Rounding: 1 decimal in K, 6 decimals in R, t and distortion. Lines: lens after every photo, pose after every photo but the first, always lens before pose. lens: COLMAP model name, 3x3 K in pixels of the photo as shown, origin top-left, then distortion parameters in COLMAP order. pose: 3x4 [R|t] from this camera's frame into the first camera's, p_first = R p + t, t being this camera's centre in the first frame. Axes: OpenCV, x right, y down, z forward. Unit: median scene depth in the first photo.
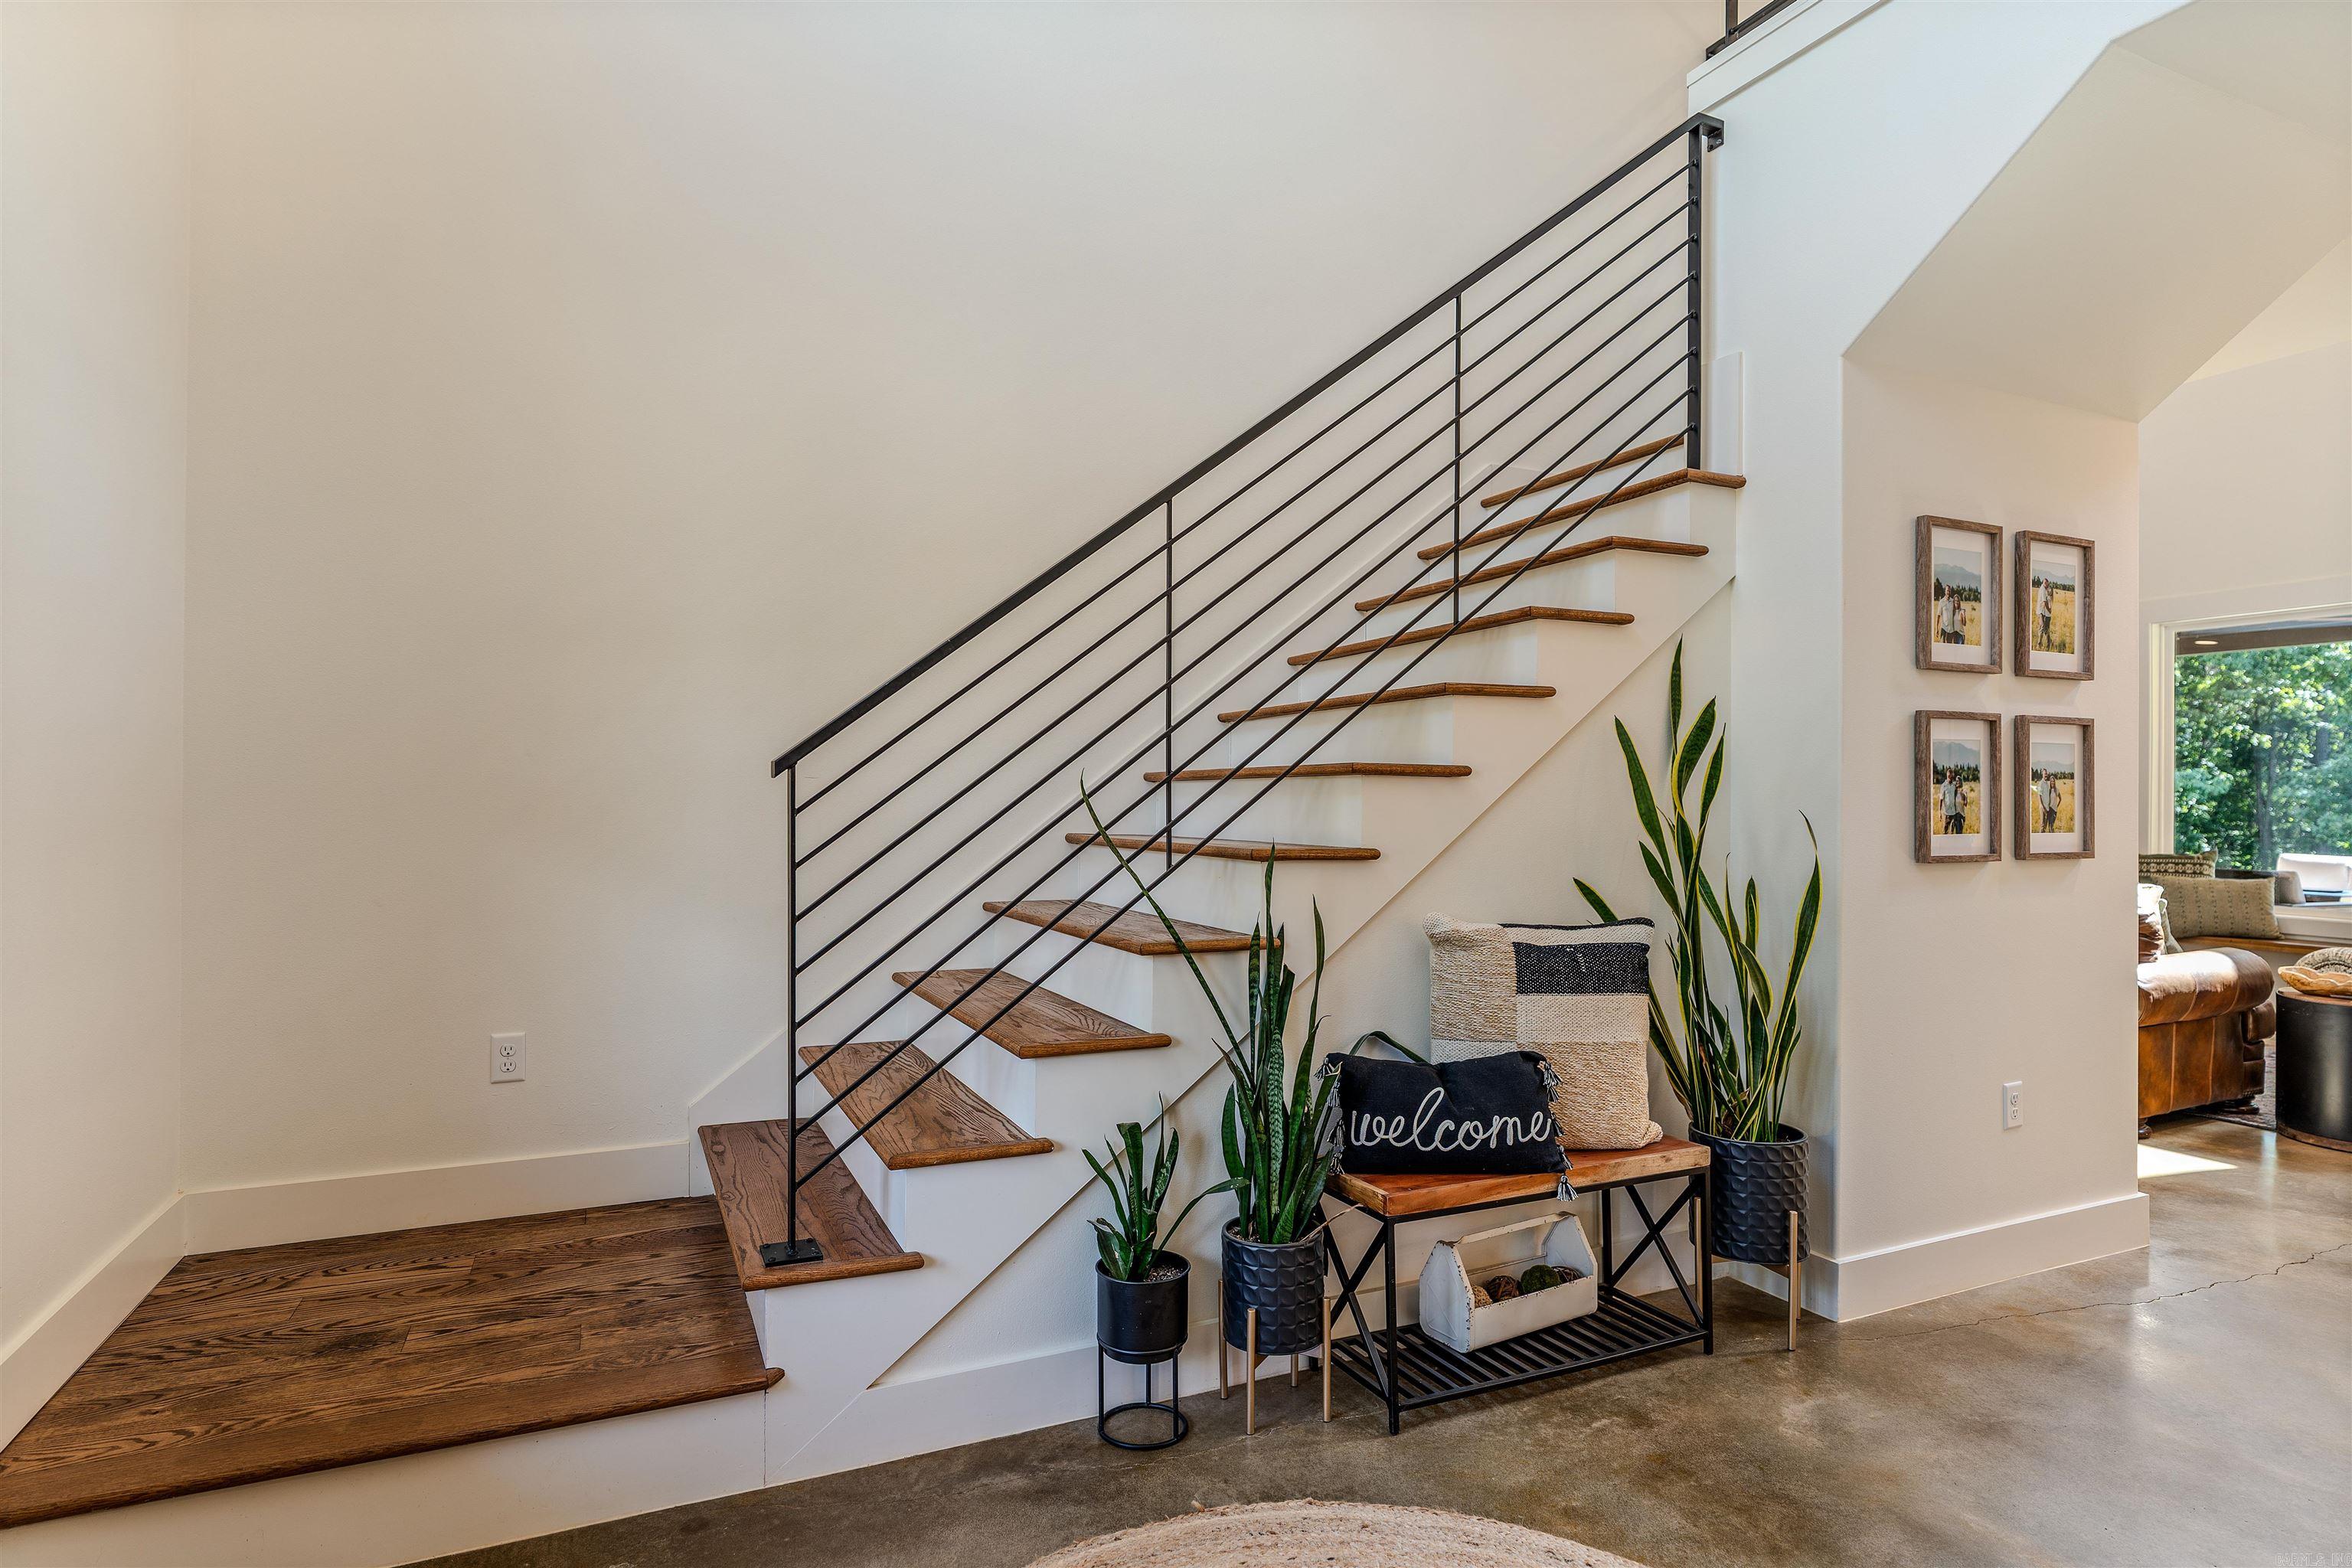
lens RADIAL K [[1236.1, 0, 1170.3], [0, 1236.1, 809.8], [0, 0, 1]] dist [-0.003029, -0.000374]
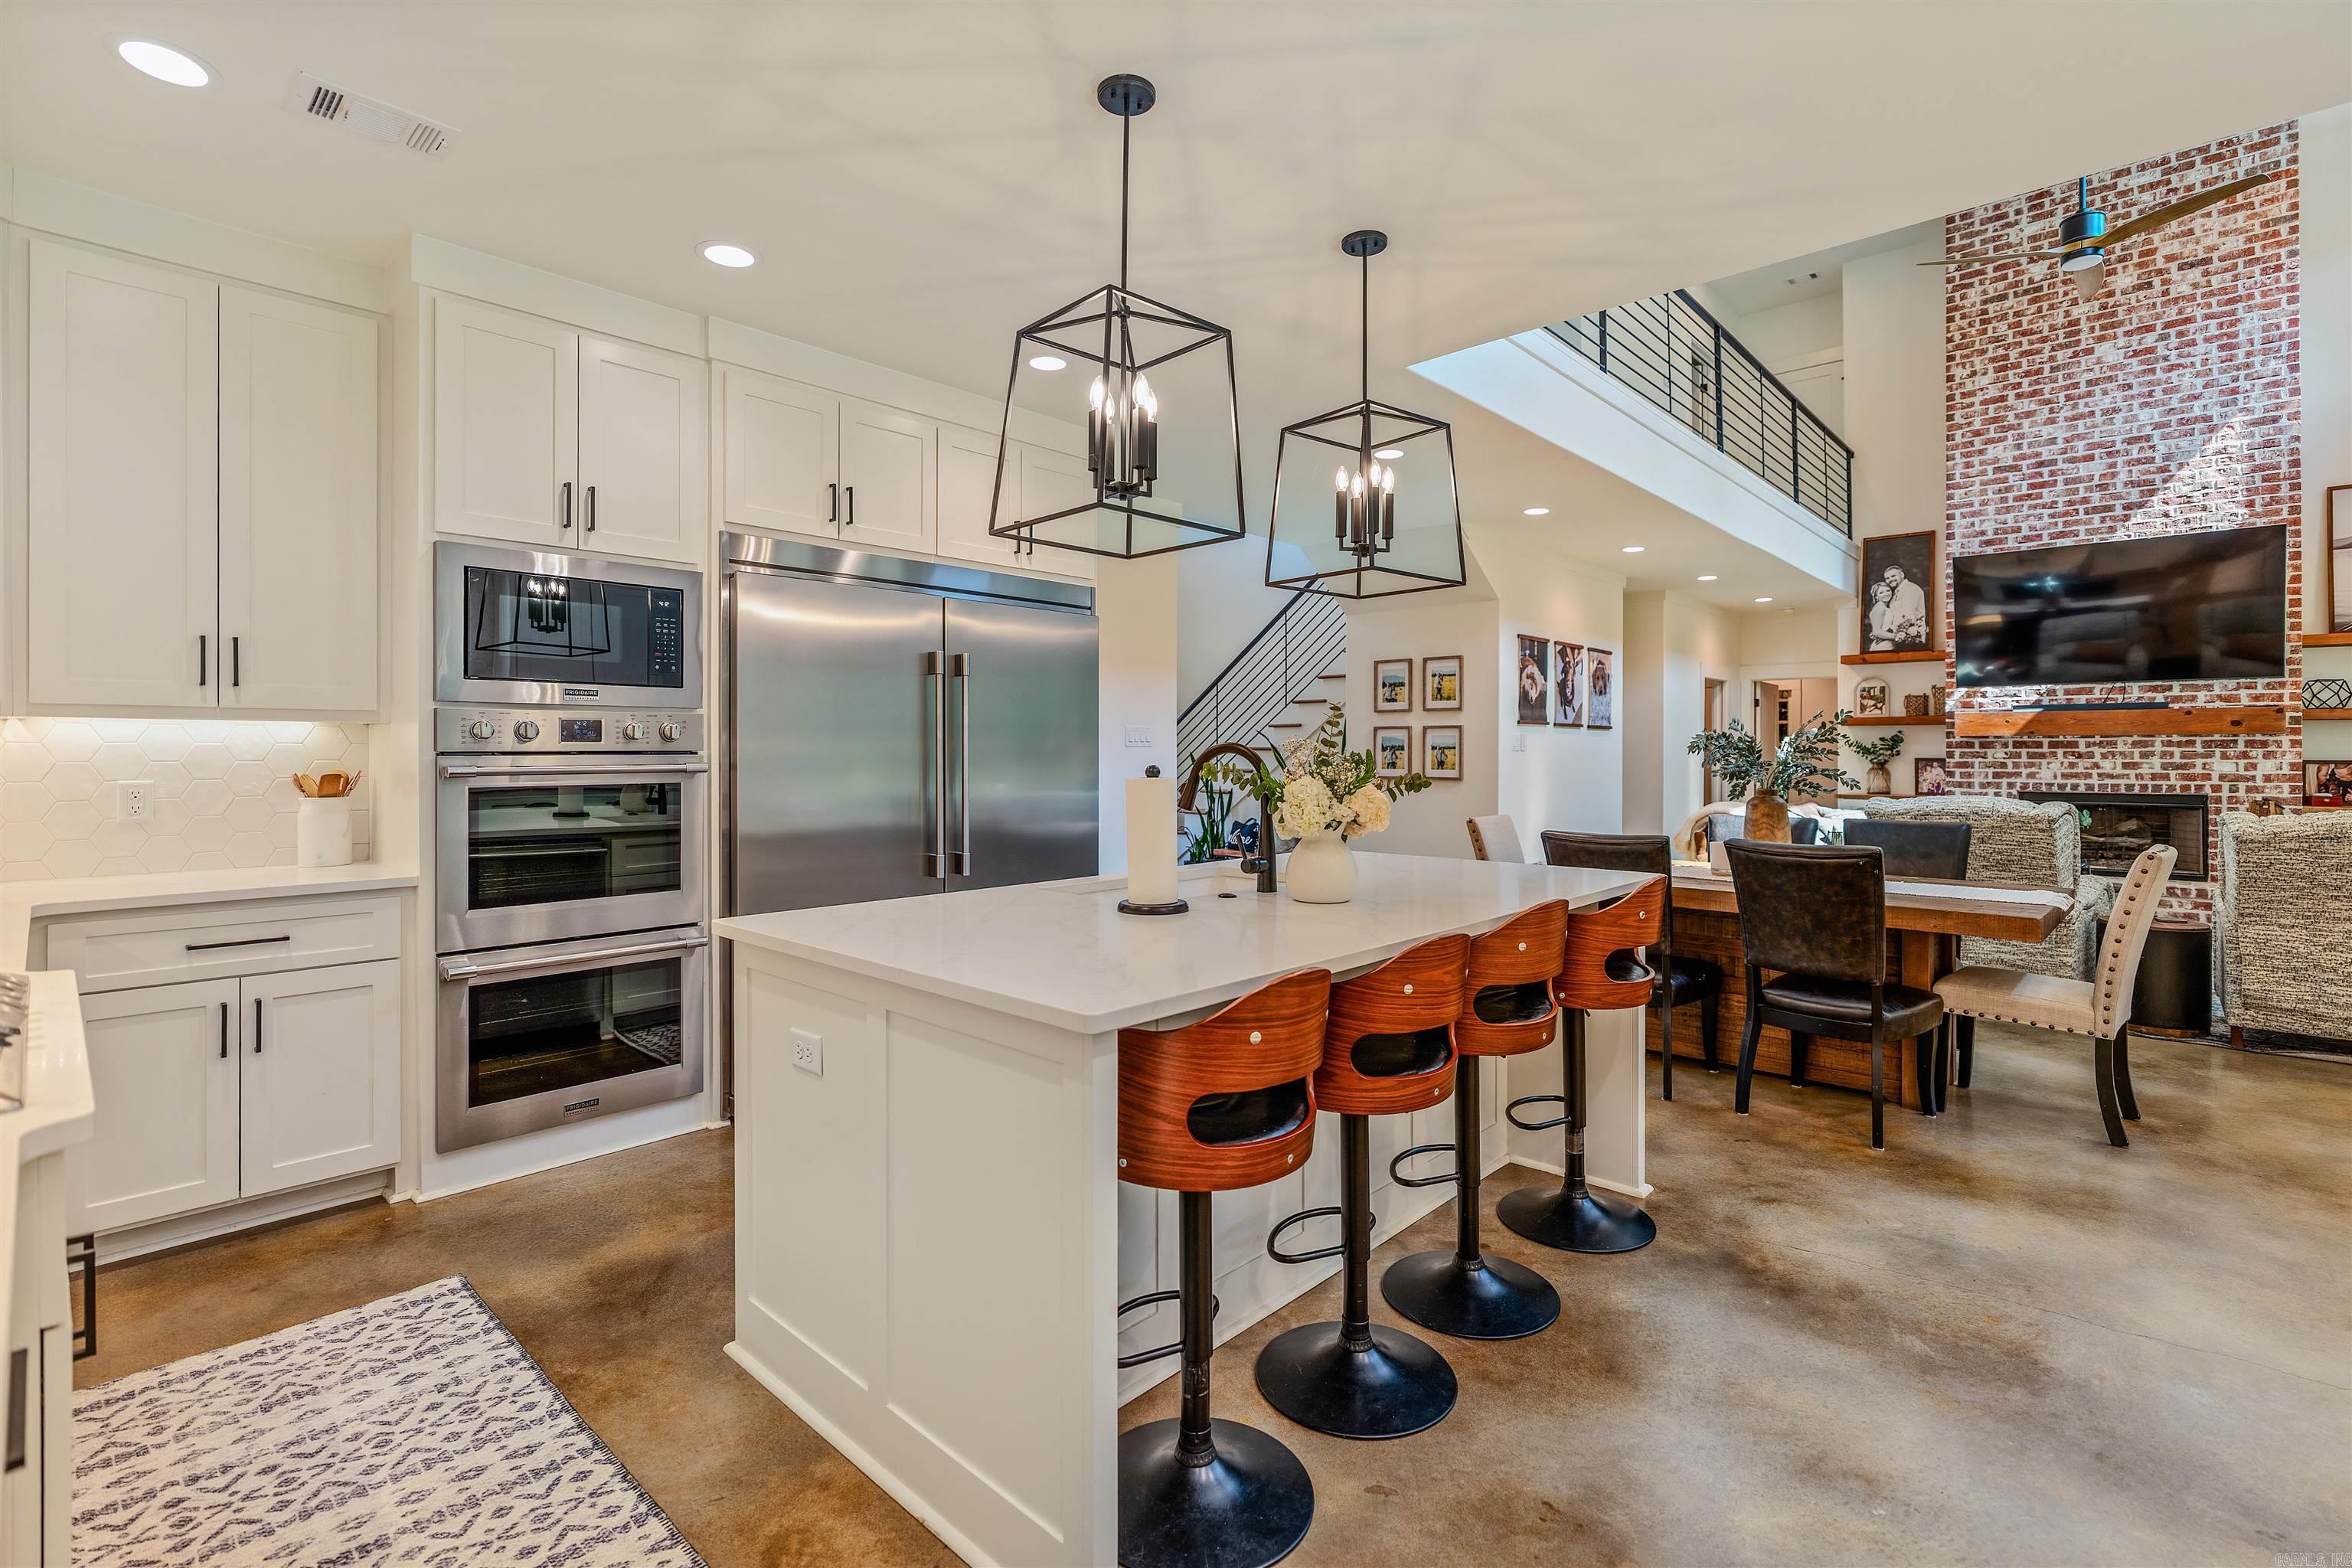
lens RADIAL K [[1063.6, 0, 1182.9], [0, 1063.6, 746.7], [0, 0, 1]] dist [-0.002127, 0.000383]
pose [[0.389239, -0.003986, -0.921128, 2.584770], [-0.011075, 0.999898, -0.009007, -0.004047], [0.921070, 0.013707, 0.389155, -0.387053]]
